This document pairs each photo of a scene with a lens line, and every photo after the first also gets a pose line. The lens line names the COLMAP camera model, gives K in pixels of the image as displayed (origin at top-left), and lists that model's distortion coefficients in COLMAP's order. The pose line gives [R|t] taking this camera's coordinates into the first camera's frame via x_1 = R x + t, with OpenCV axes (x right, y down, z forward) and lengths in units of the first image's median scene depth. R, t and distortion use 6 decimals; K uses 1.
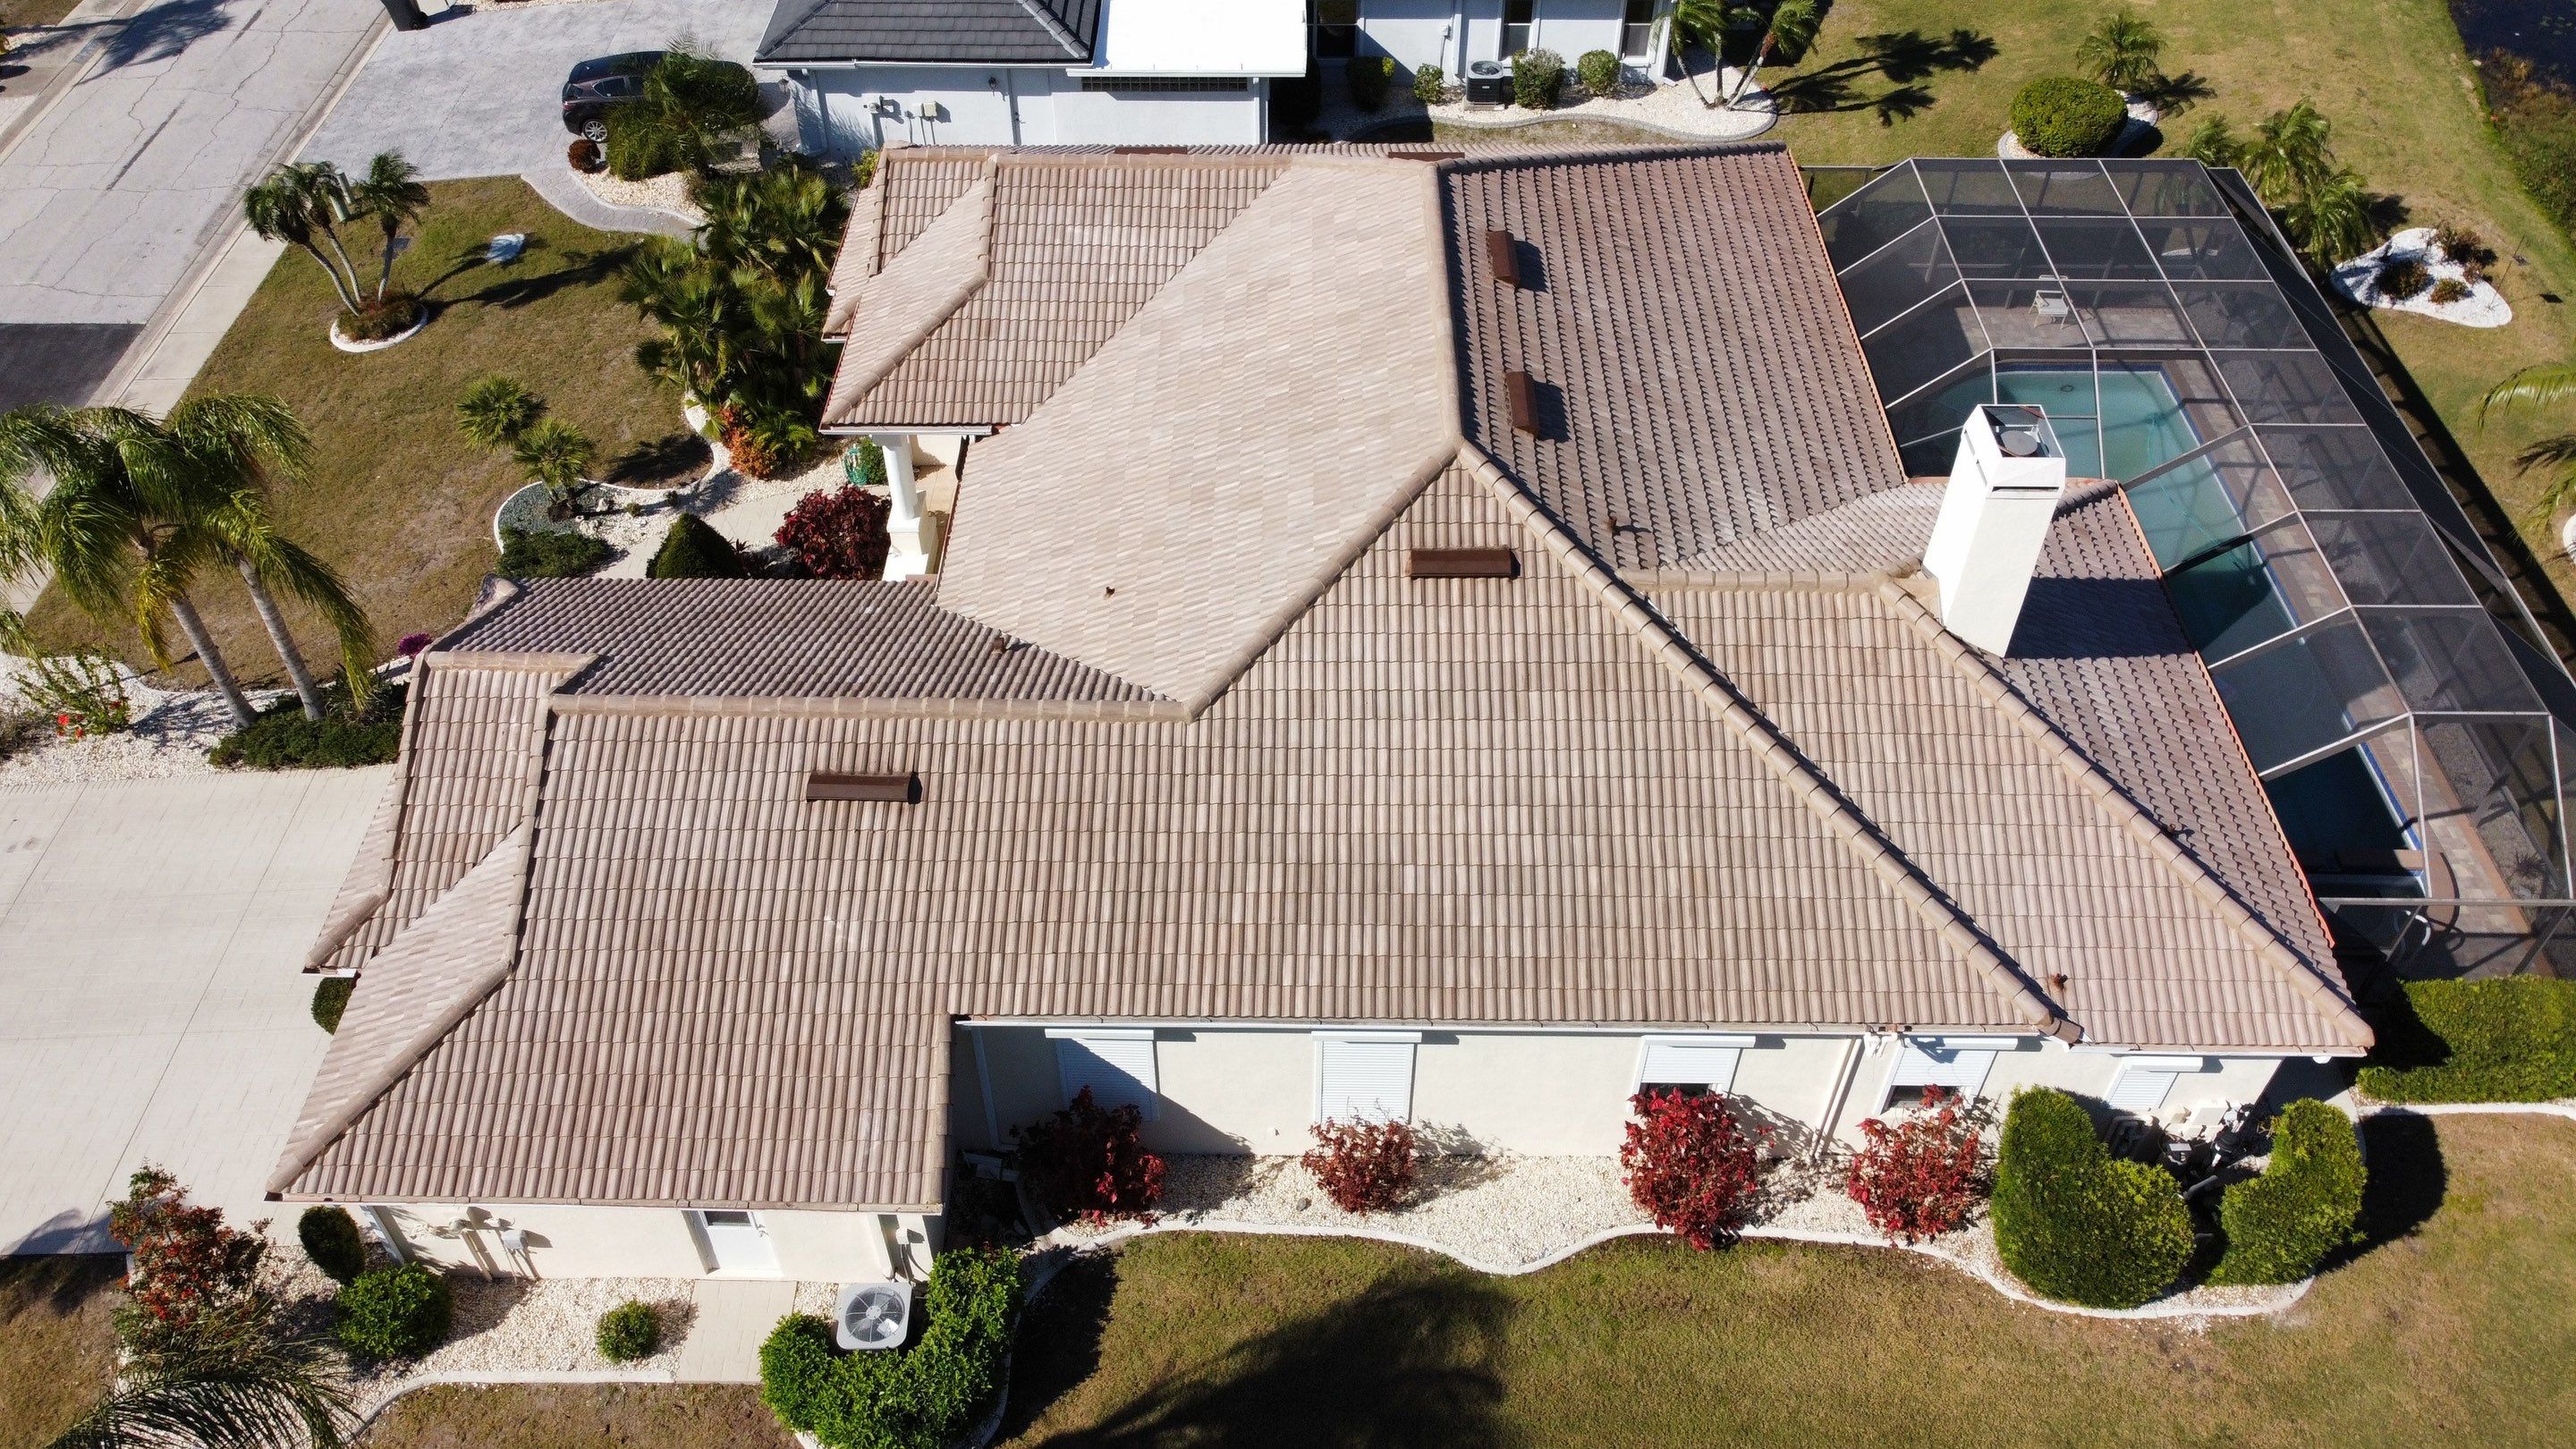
lens RADIAL K [[1932.5, 0, 1252.4], [0, 1932.5, 712.0], [0, 0, 1]] dist [-0.001439, -0.001272]
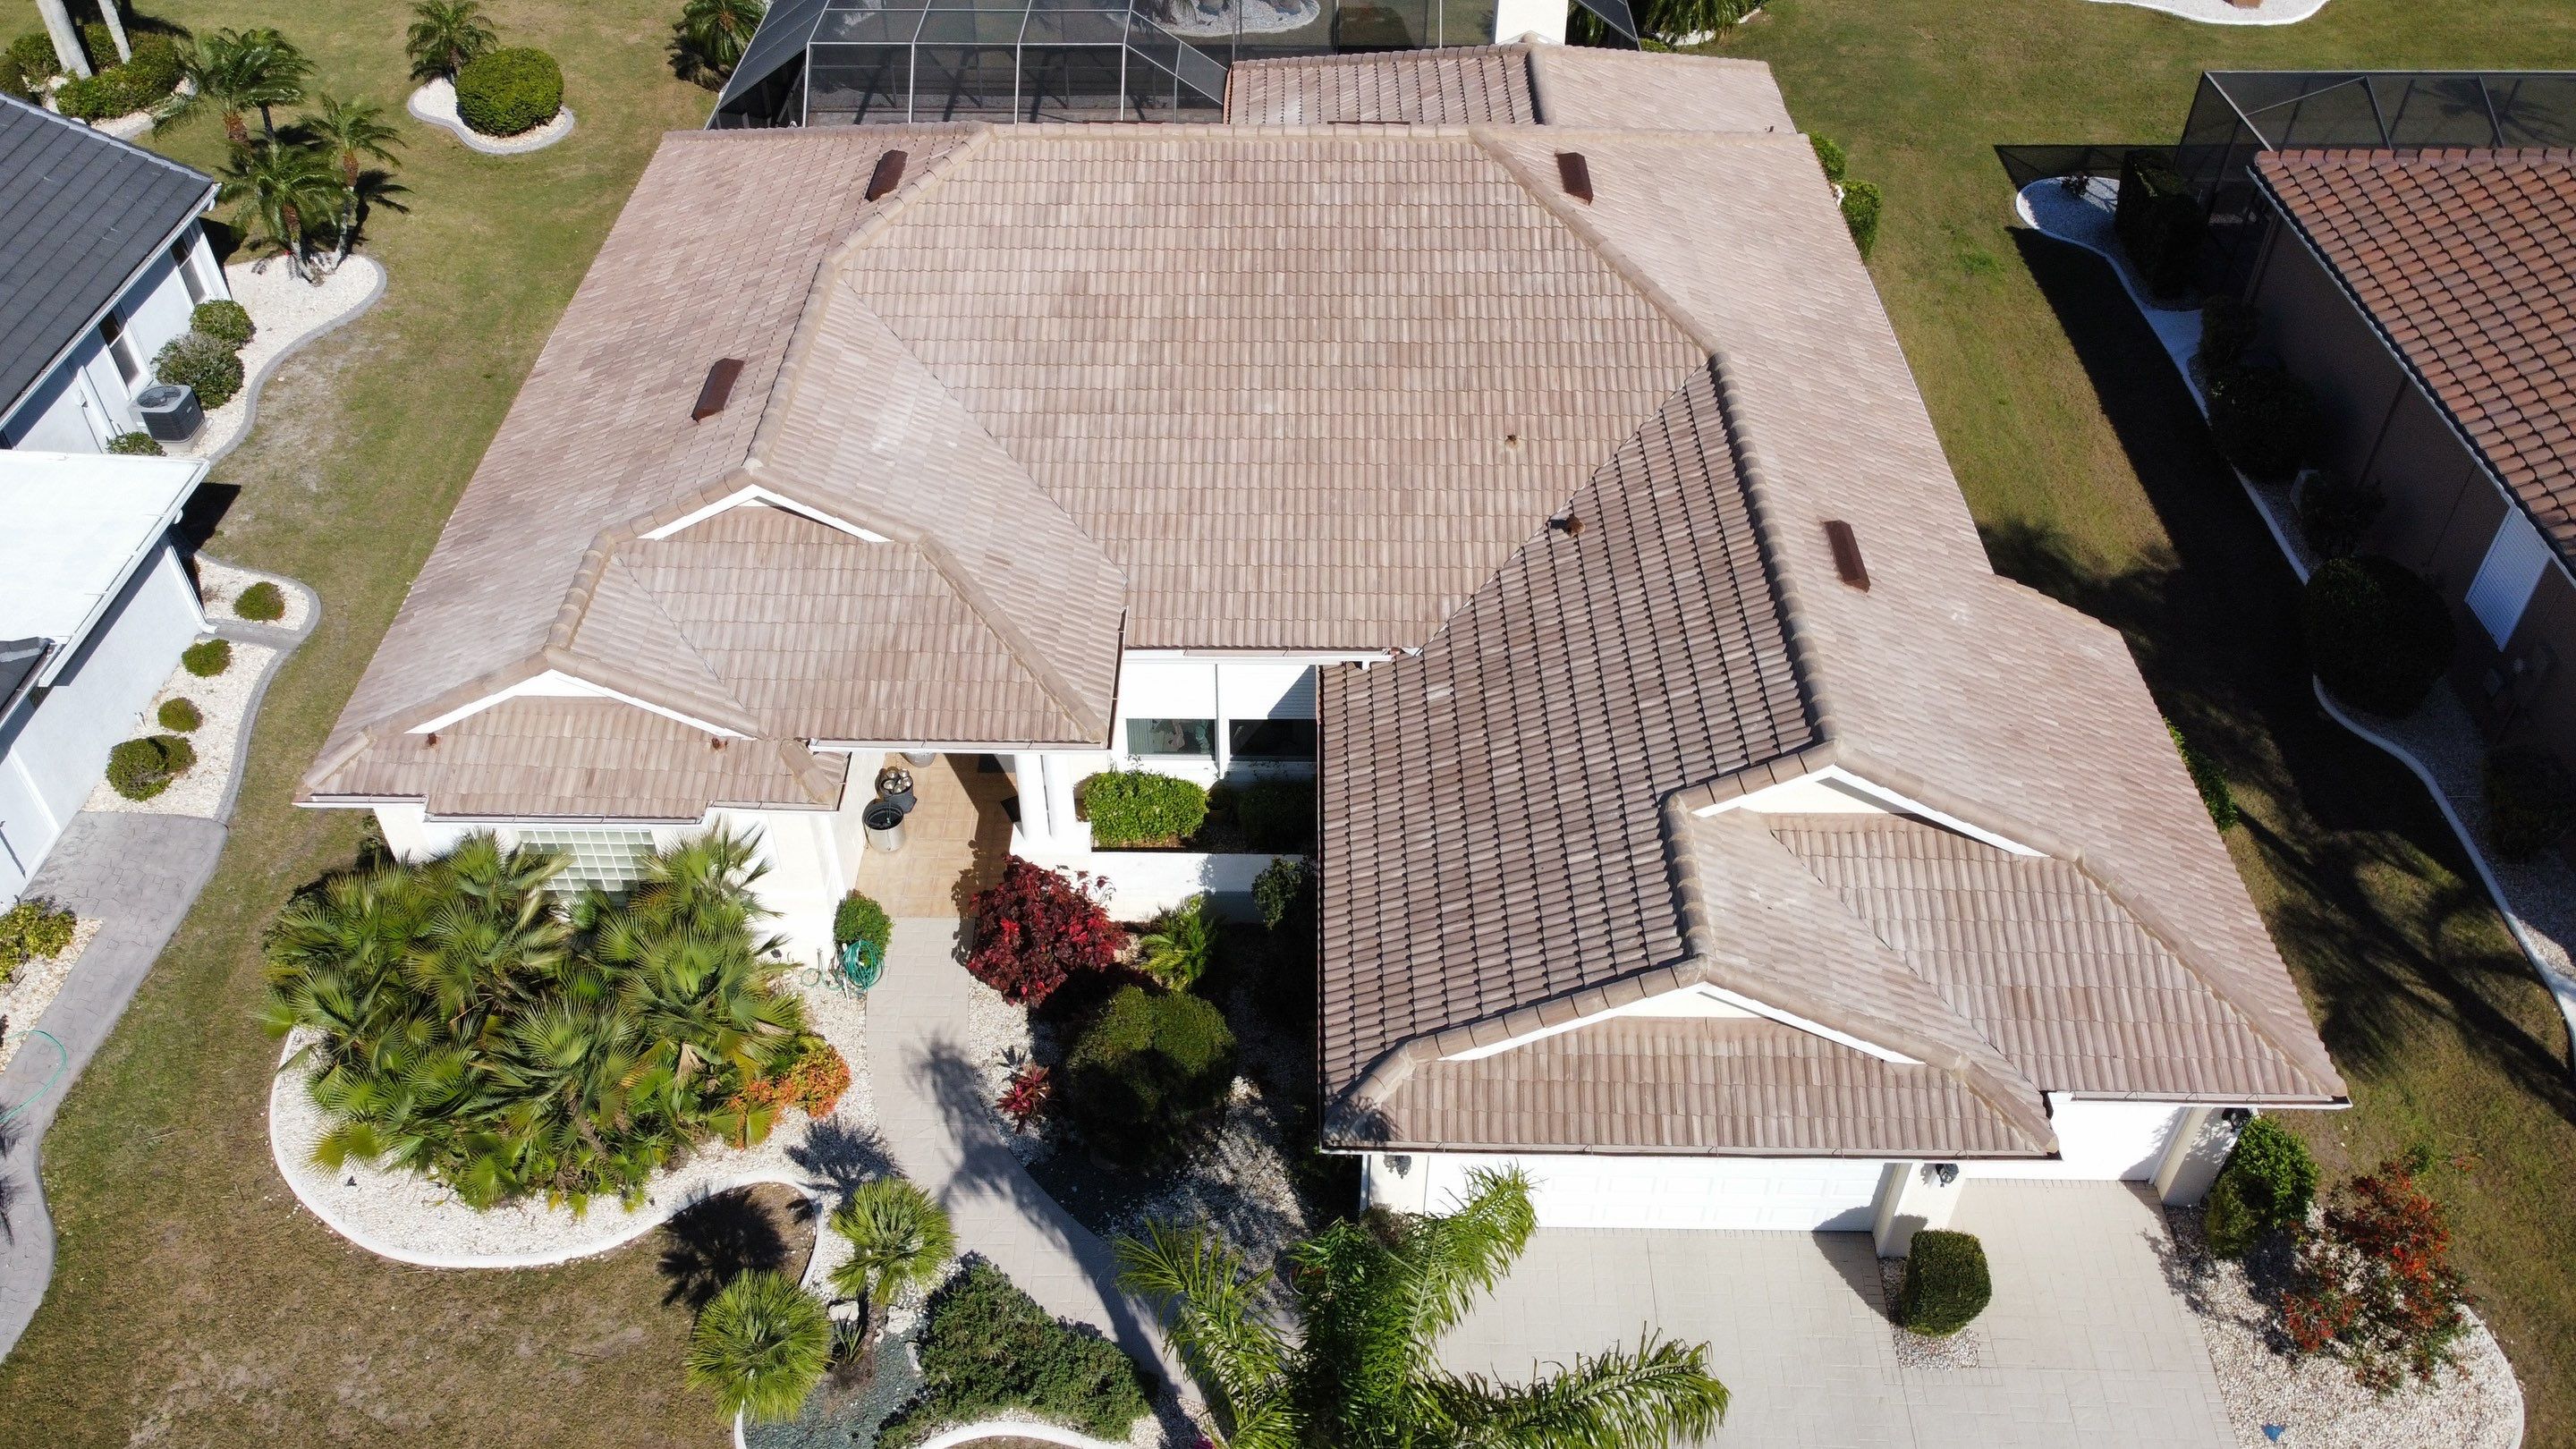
lens RADIAL K [[1932.5, 0, 1252.4], [0, 1932.5, 712.0], [0, 0, 1]] dist [-0.001439, -0.001272]
pose [[0.001248, -0.658024, 0.752996, -0.853411], [0.710518, 0.530451, 0.462370, -0.506049], [-0.703678, 0.534440, 0.468199, 0.662469]]
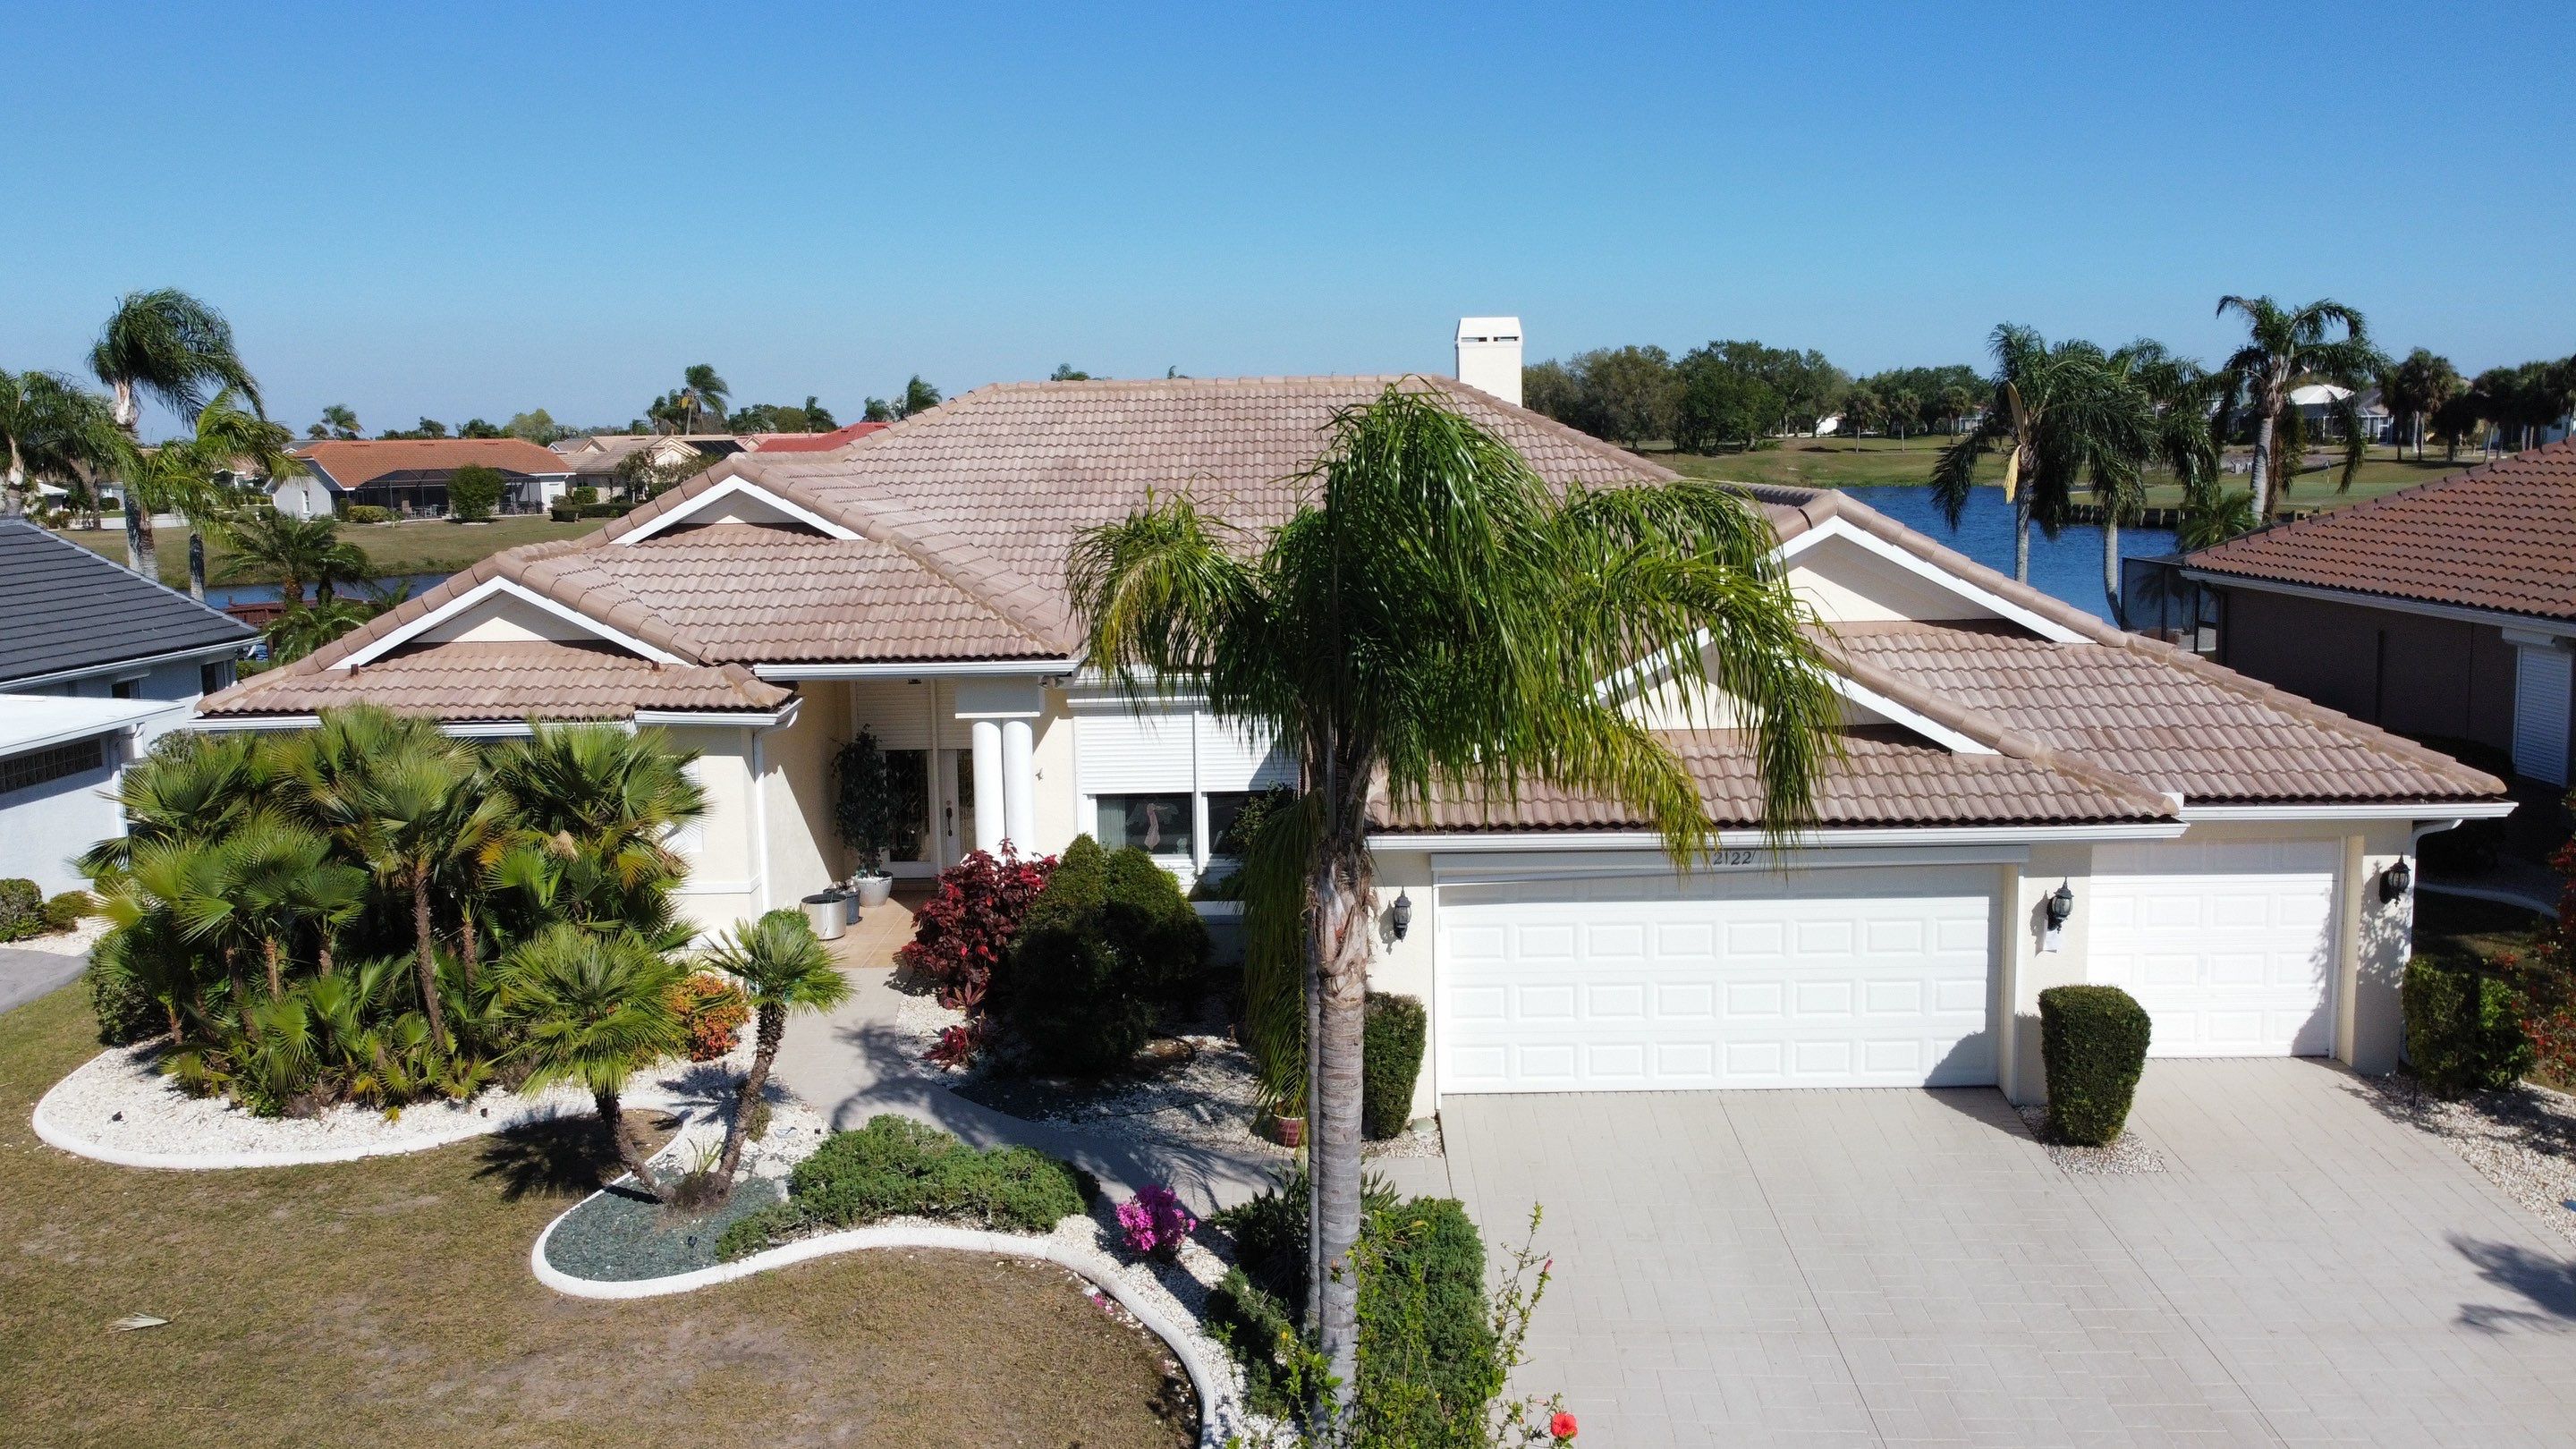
lens RADIAL K [[1932.5, 0, 1252.4], [0, 1932.5, 712.0], [0, 0, 1]] dist [-0.001439, -0.001272]
pose [[0.004527, -0.128226, 0.991735, -1.011280], [0.719239, 0.689437, 0.085858, -0.161754], [-0.694748, 0.712906, 0.095346, 0.990086]]
